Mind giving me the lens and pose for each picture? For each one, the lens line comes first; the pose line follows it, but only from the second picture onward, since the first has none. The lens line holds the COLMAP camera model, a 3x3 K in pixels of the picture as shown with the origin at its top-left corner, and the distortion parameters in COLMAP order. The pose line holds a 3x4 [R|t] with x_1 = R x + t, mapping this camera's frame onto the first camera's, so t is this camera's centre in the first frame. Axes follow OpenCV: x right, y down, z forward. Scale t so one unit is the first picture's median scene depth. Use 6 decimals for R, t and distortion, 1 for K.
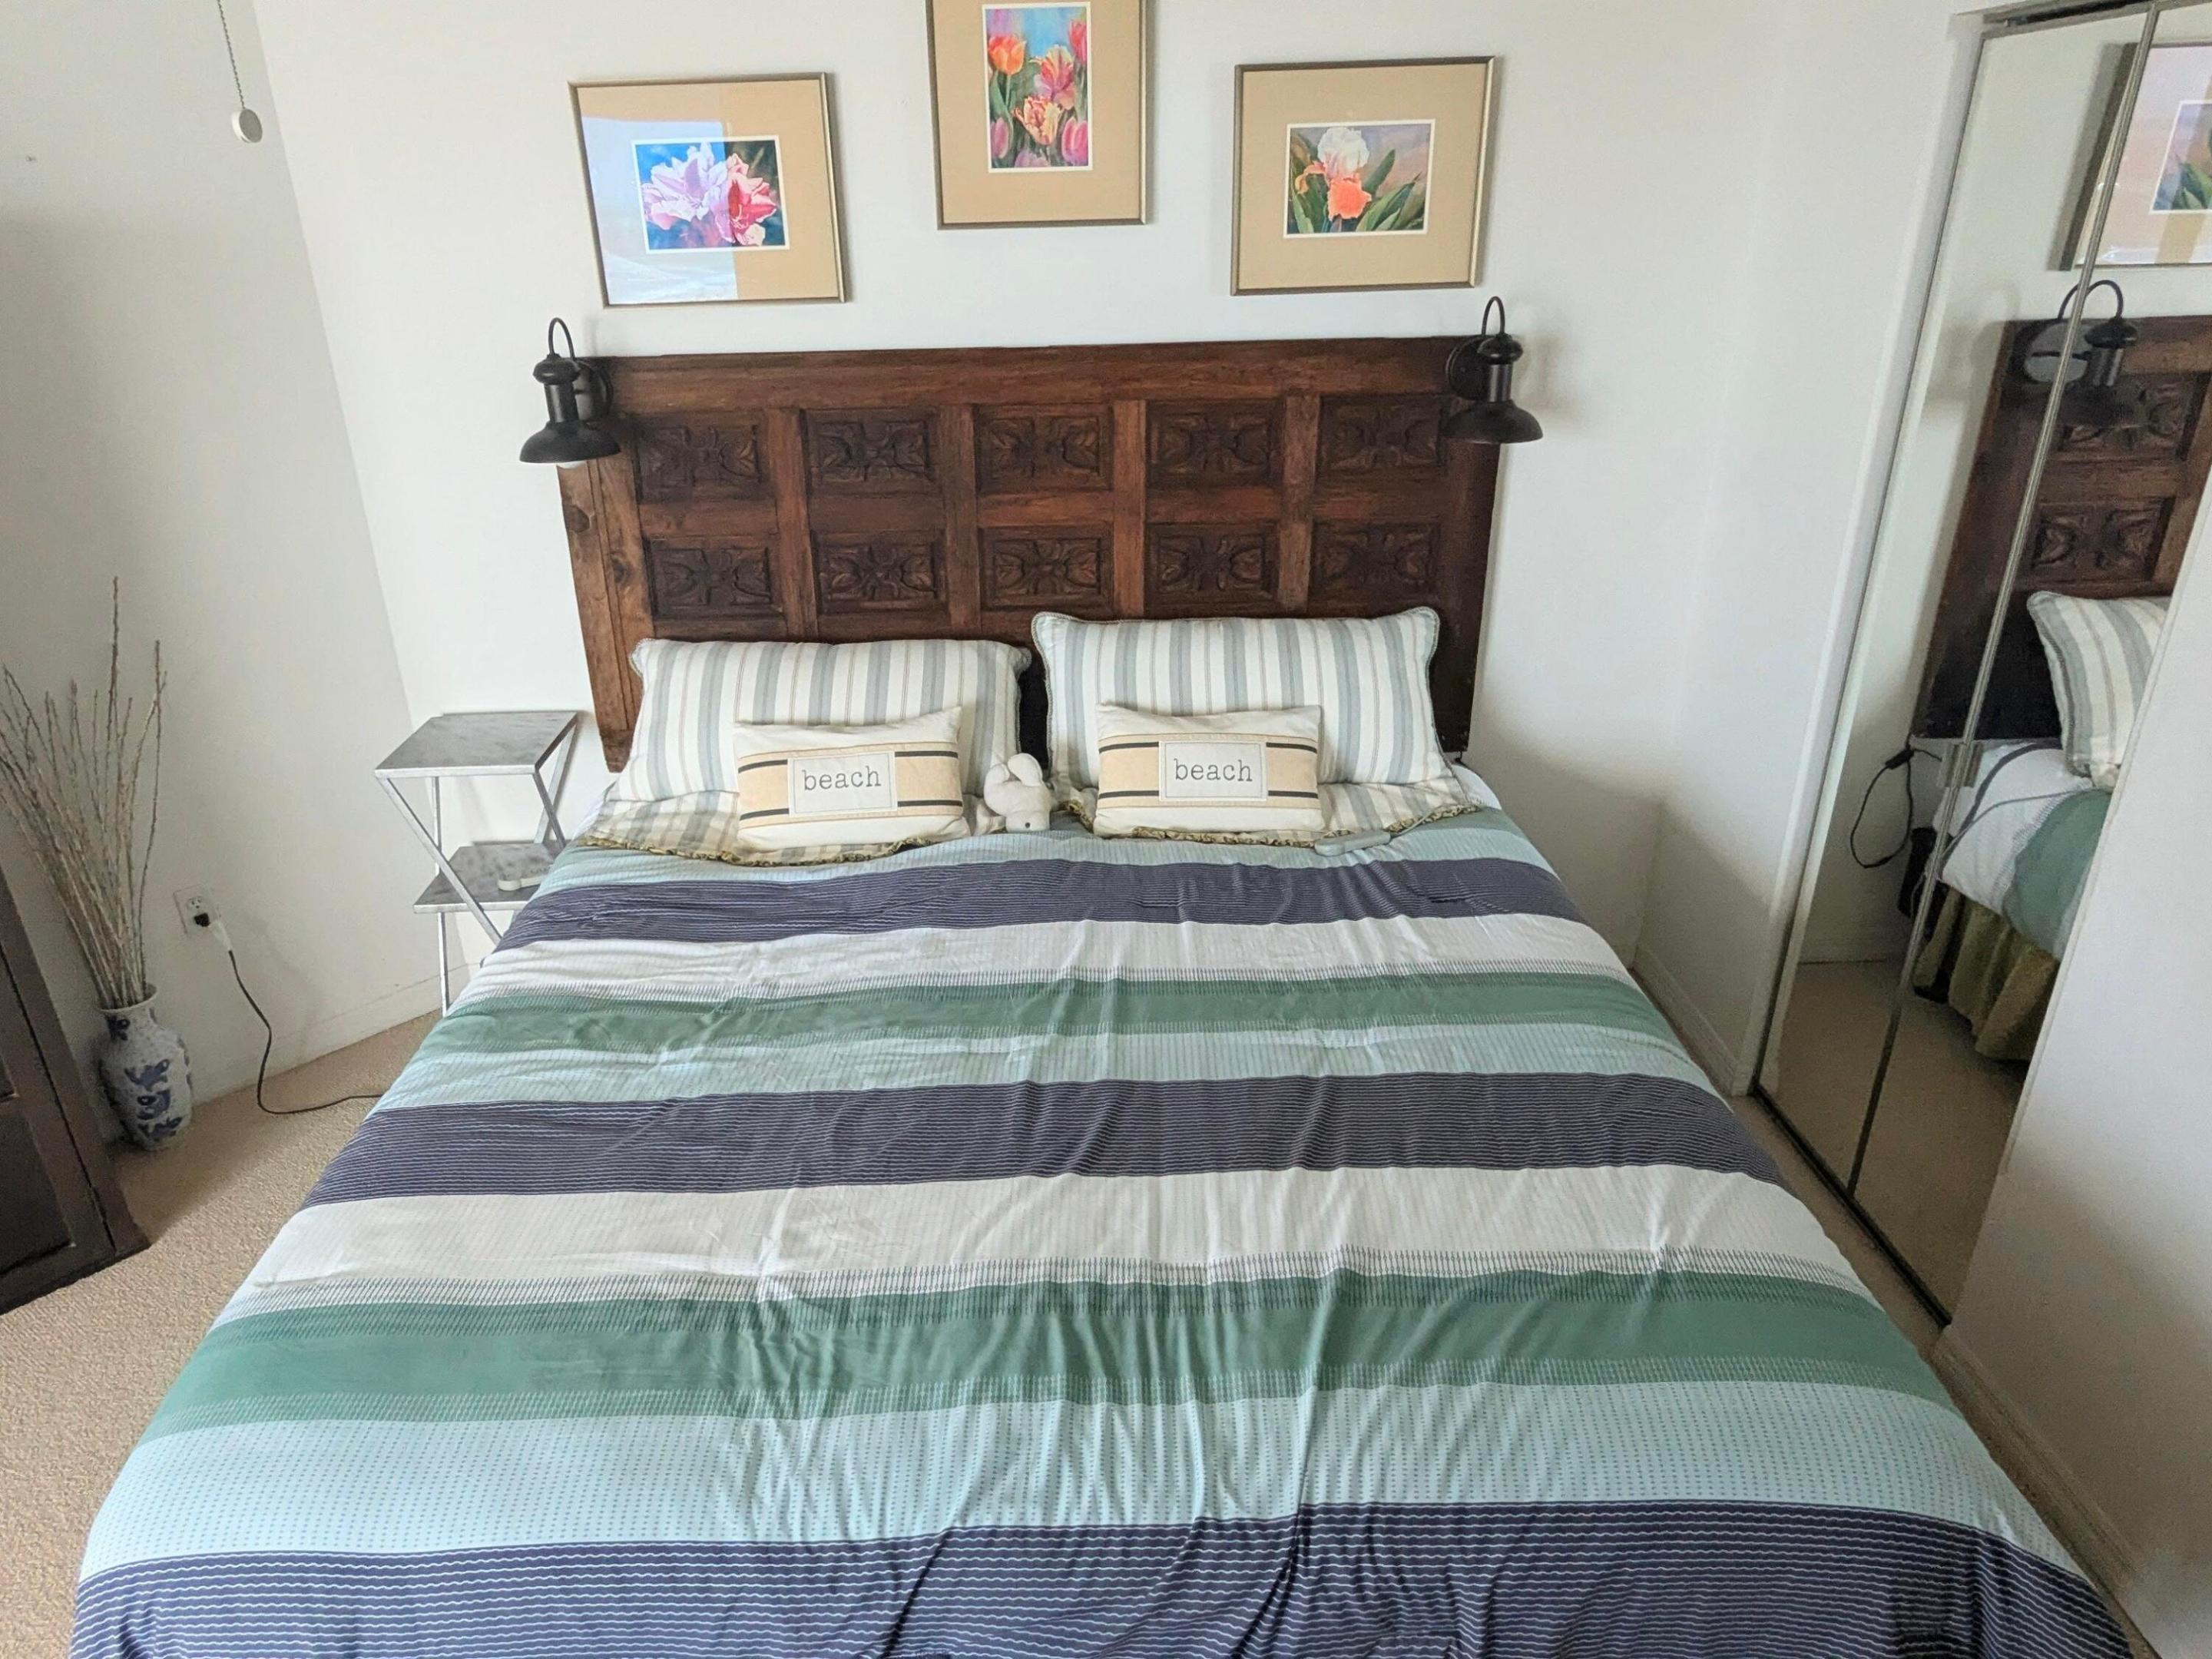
lens RADIAL K [[1410.5, 0, 1093.6], [0, 1410.5, 826.9], [0, 0, 1]] dist [0.008029, -0.016185]
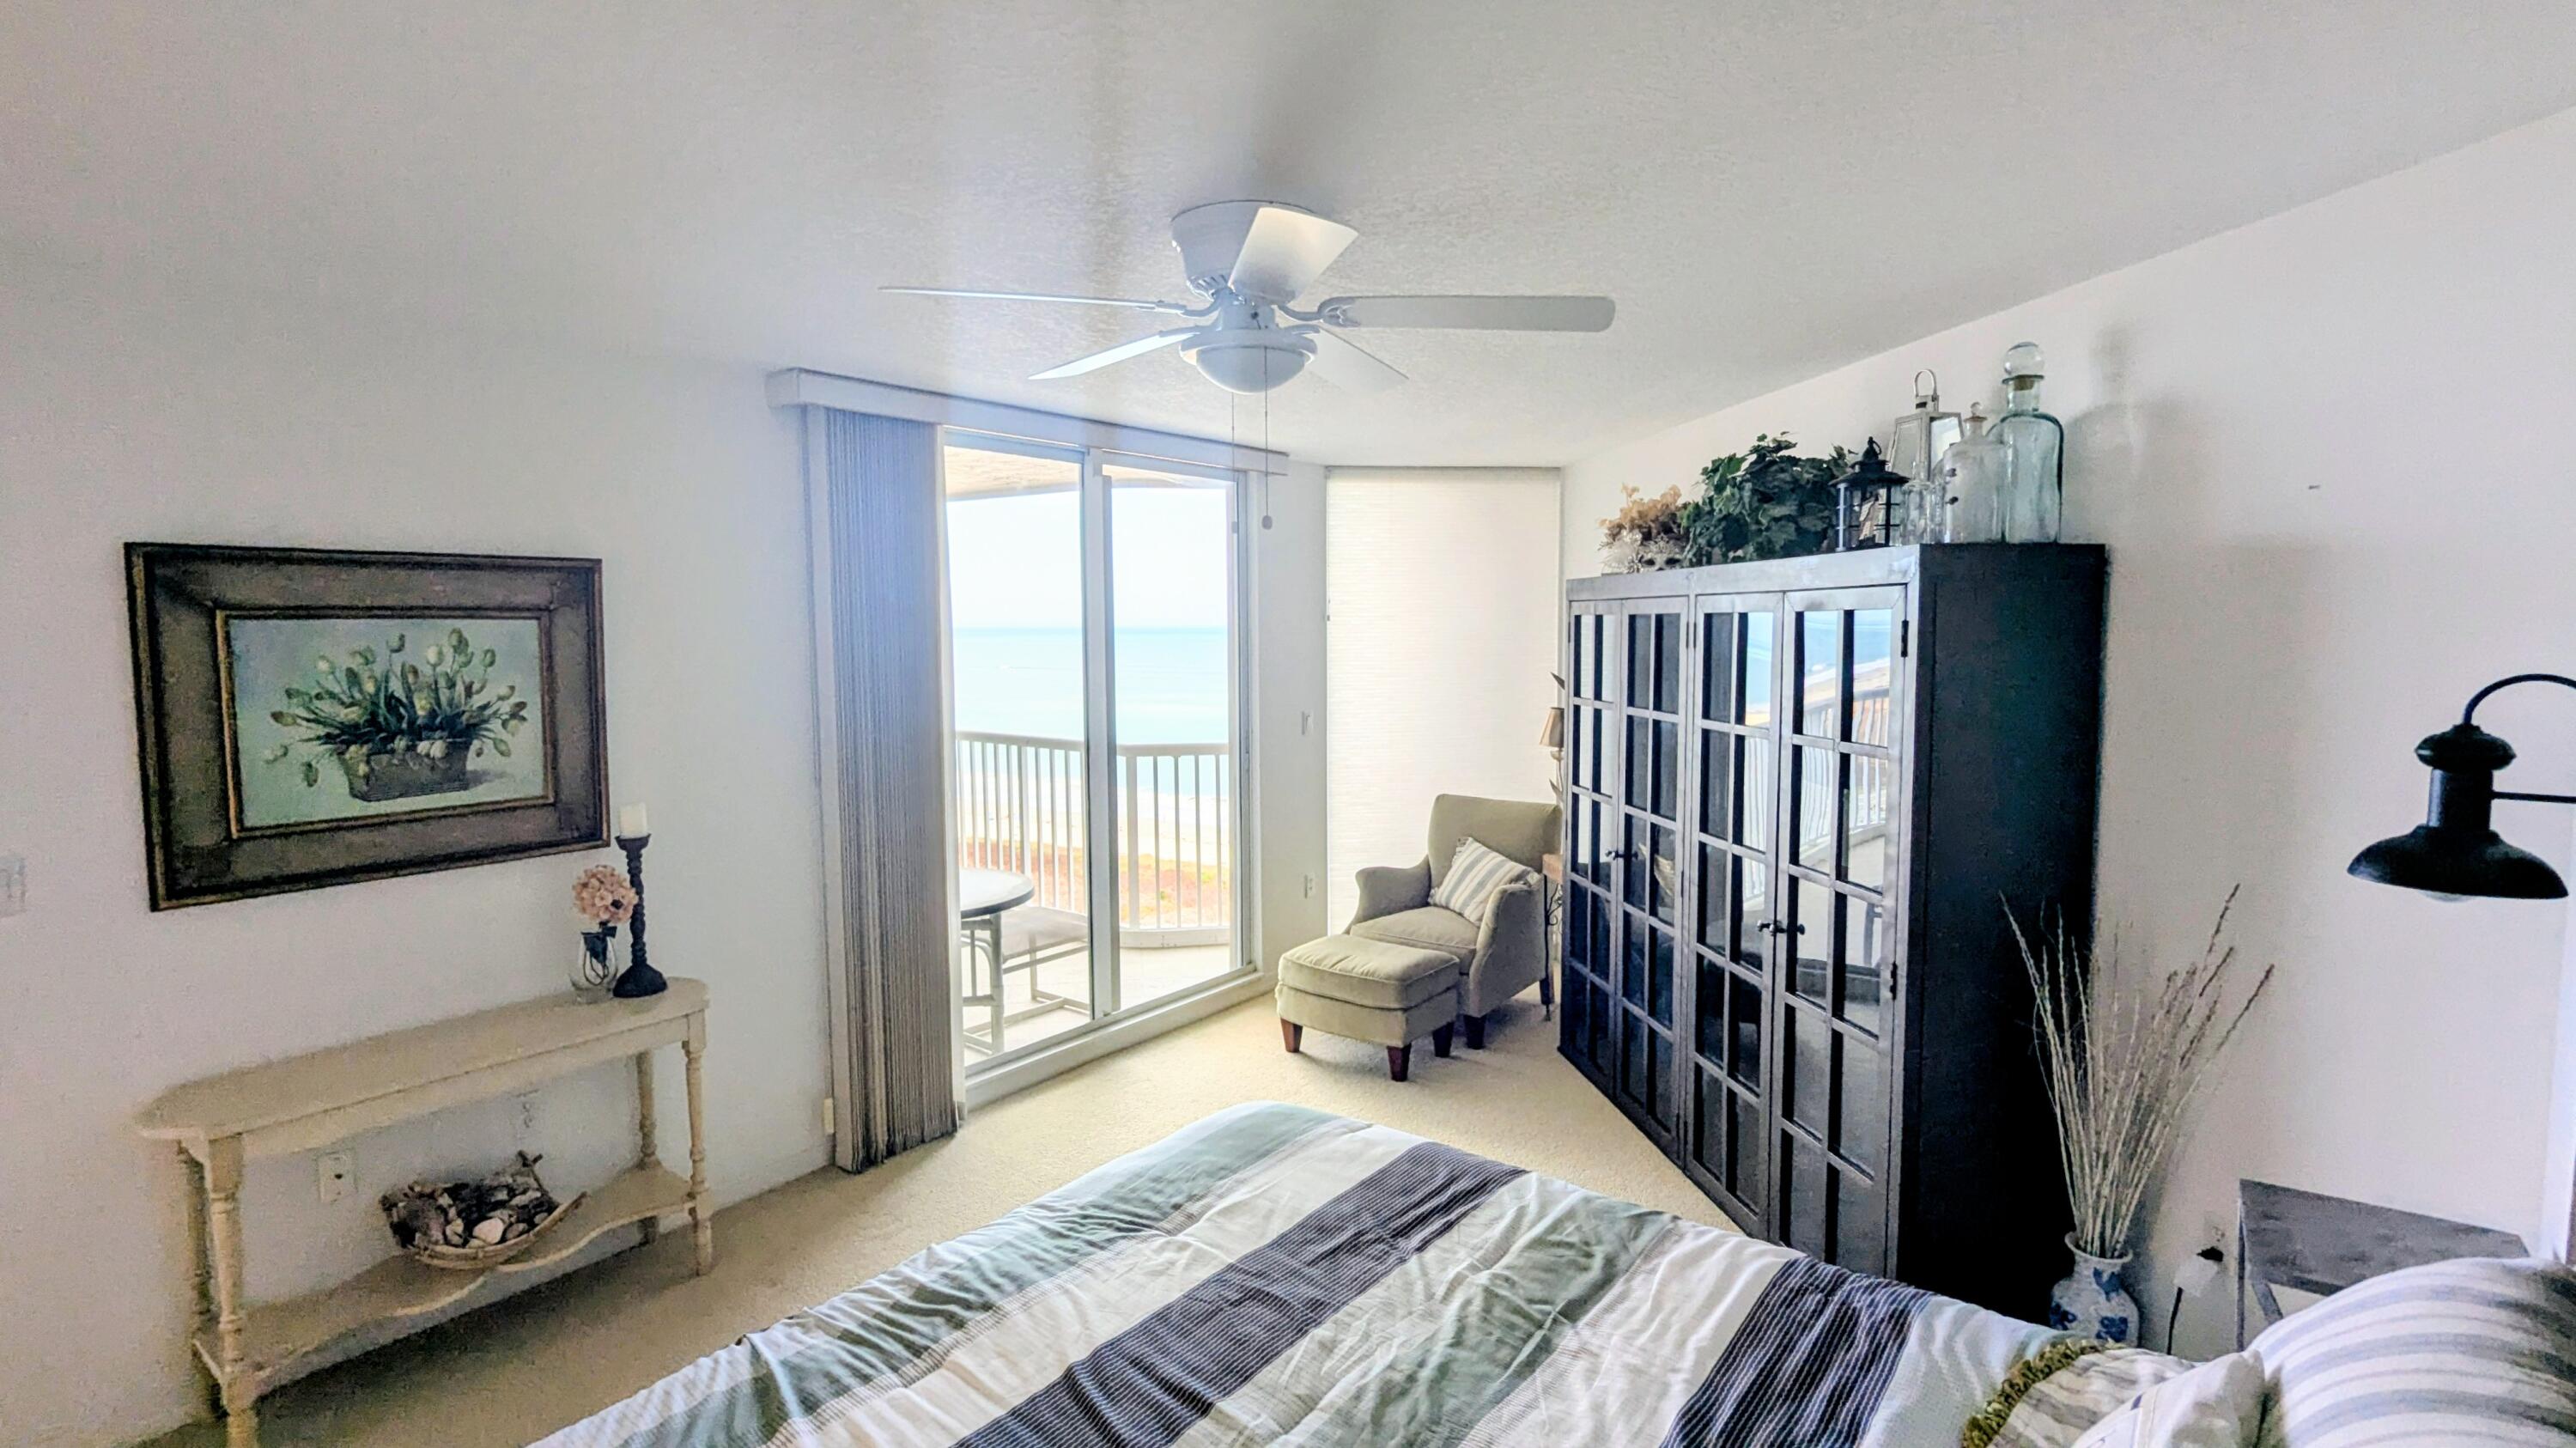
lens RADIAL K [[1243.7, 0, 1260.0], [0, 1243.7, 719.0], [0, 0, 1]] dist [-0.004426, -0.000829]
pose [[-0.658069, 0.082564, -0.748418, 0.352756], [-0.285480, 0.892399, 0.349464, -0.358931], [0.696740, 0.443630, -0.563690, 0.893374]]
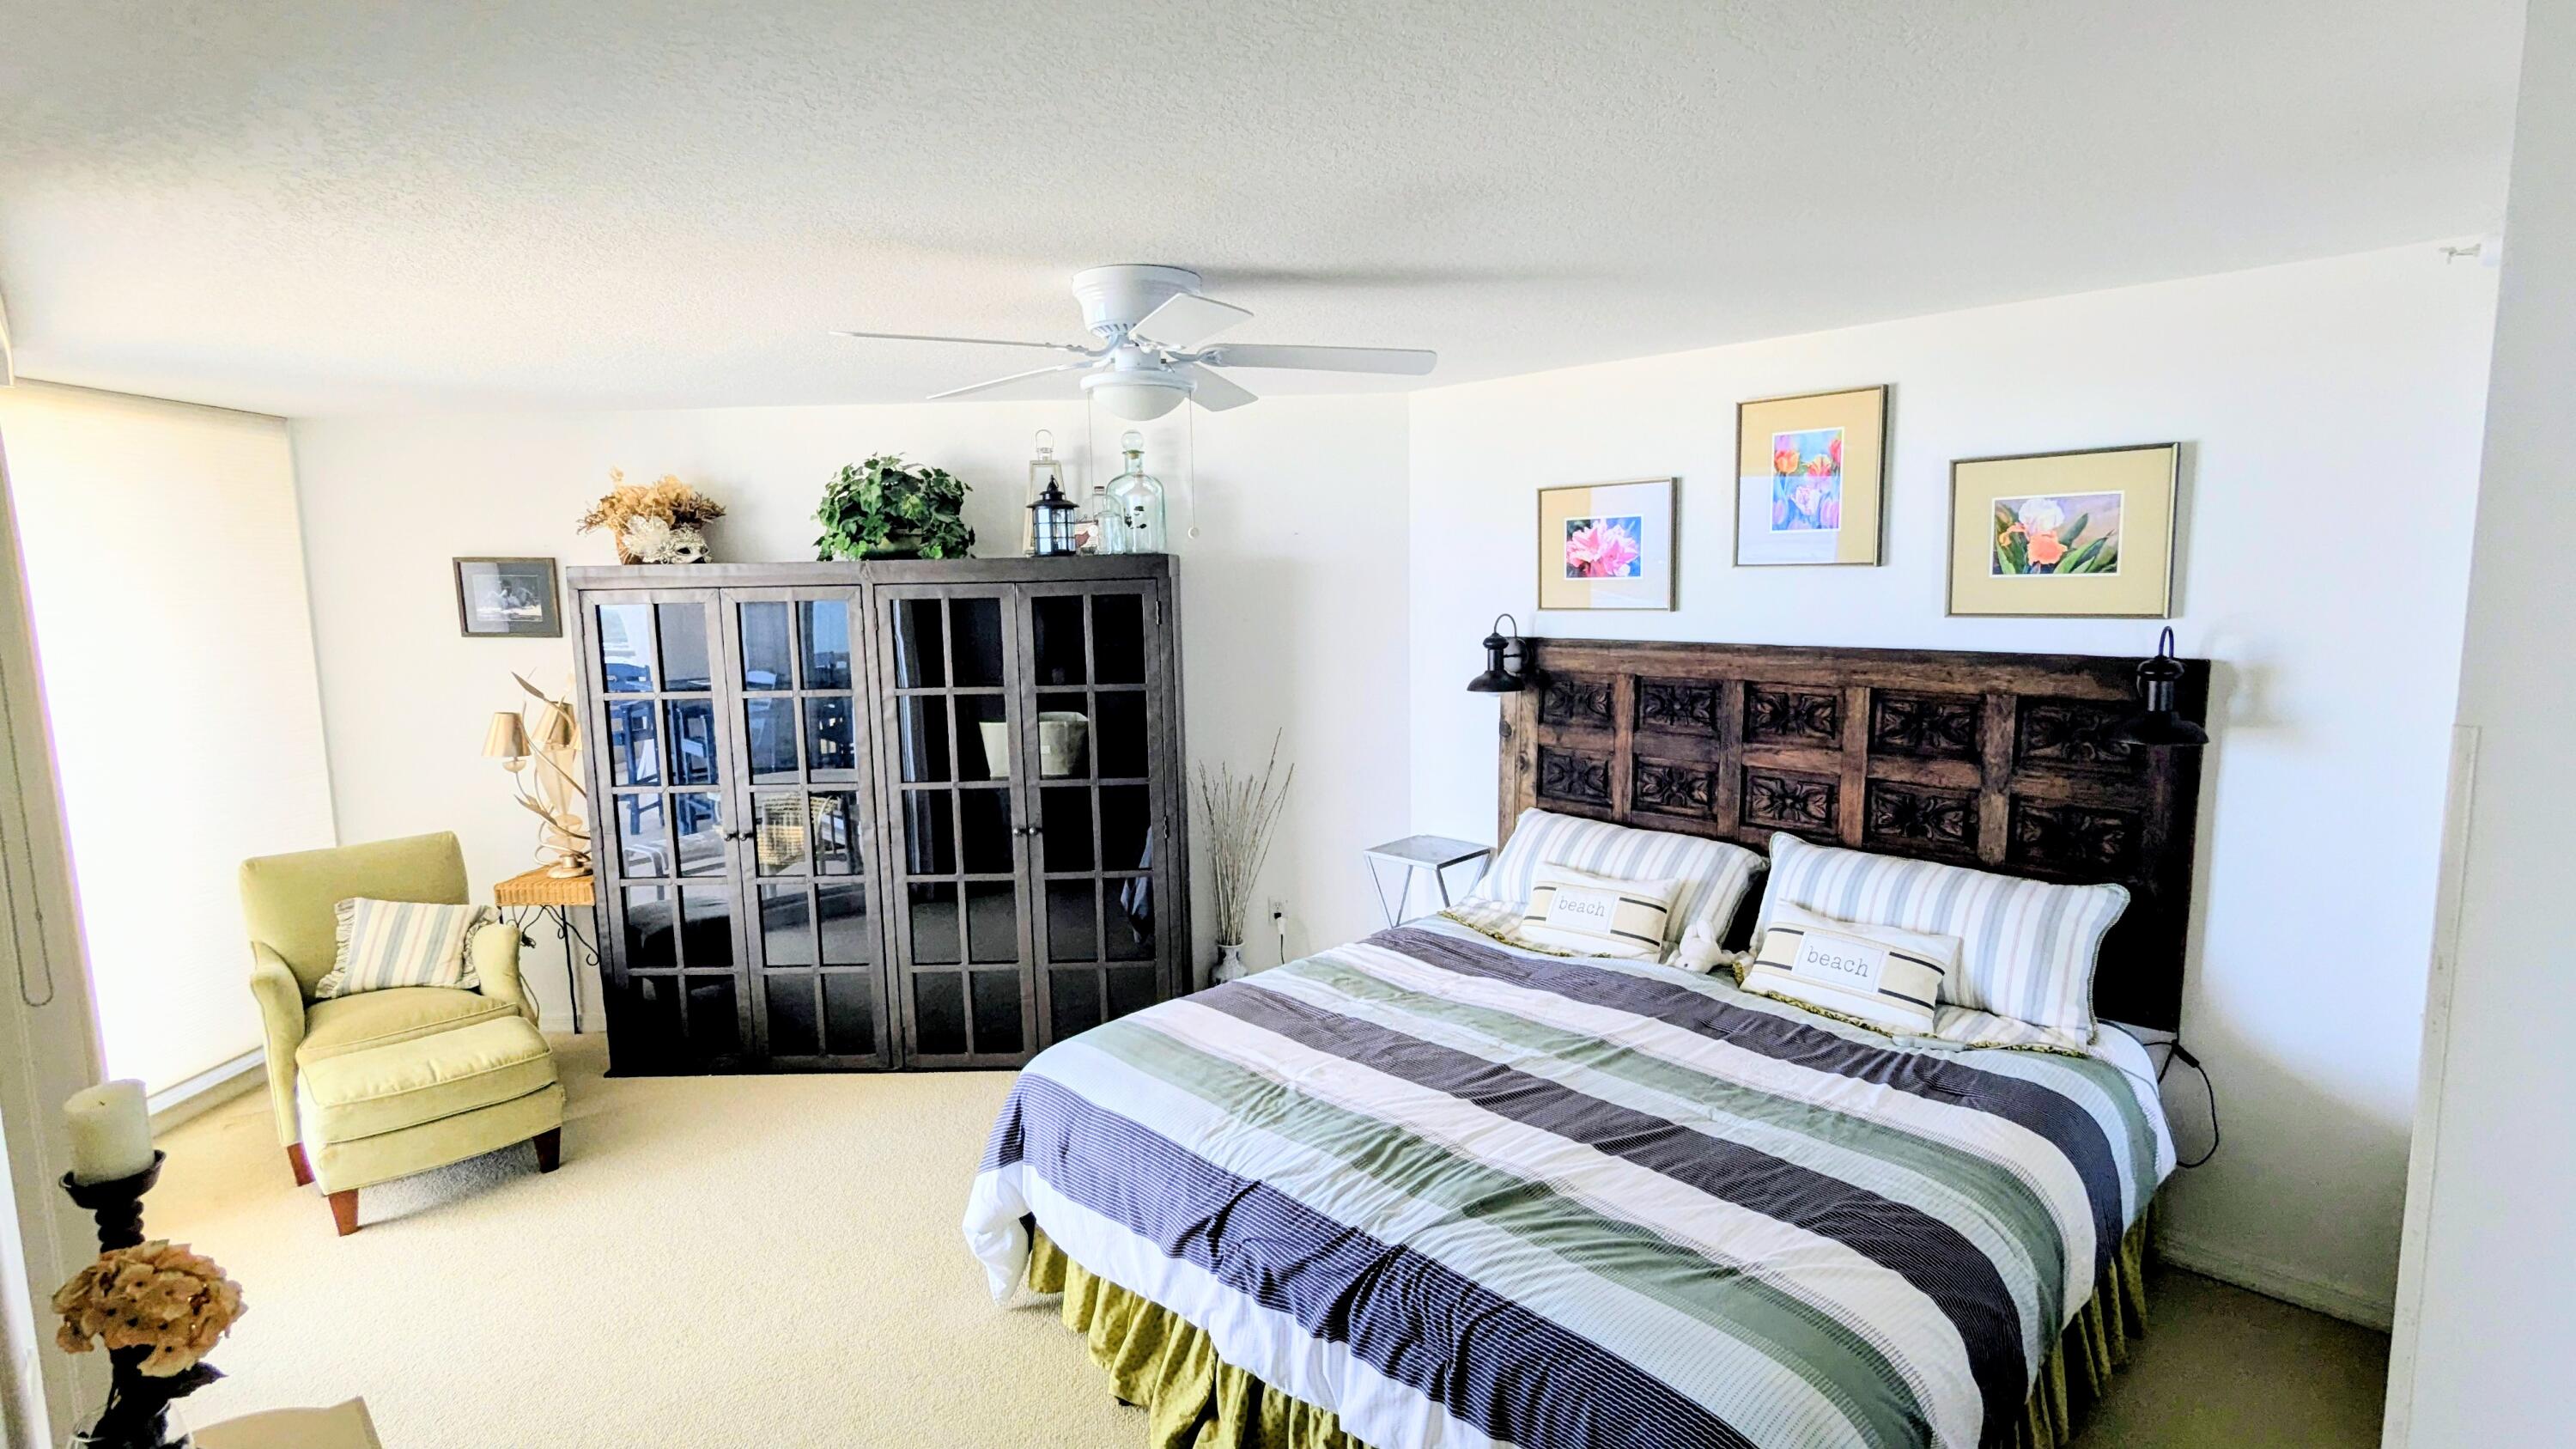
lens RADIAL K [[1270.9, 0, 1300.6], [0, 1270.9, 728.1], [0, 0, 1]] dist [-0.002957, -0.000454]
pose [[0.689933, 0.100667, -0.716840, 0.549677], [-0.287641, 0.946870, -0.143873, 0.065122], [0.664271, 0.305455, 0.682233, -0.177136]]
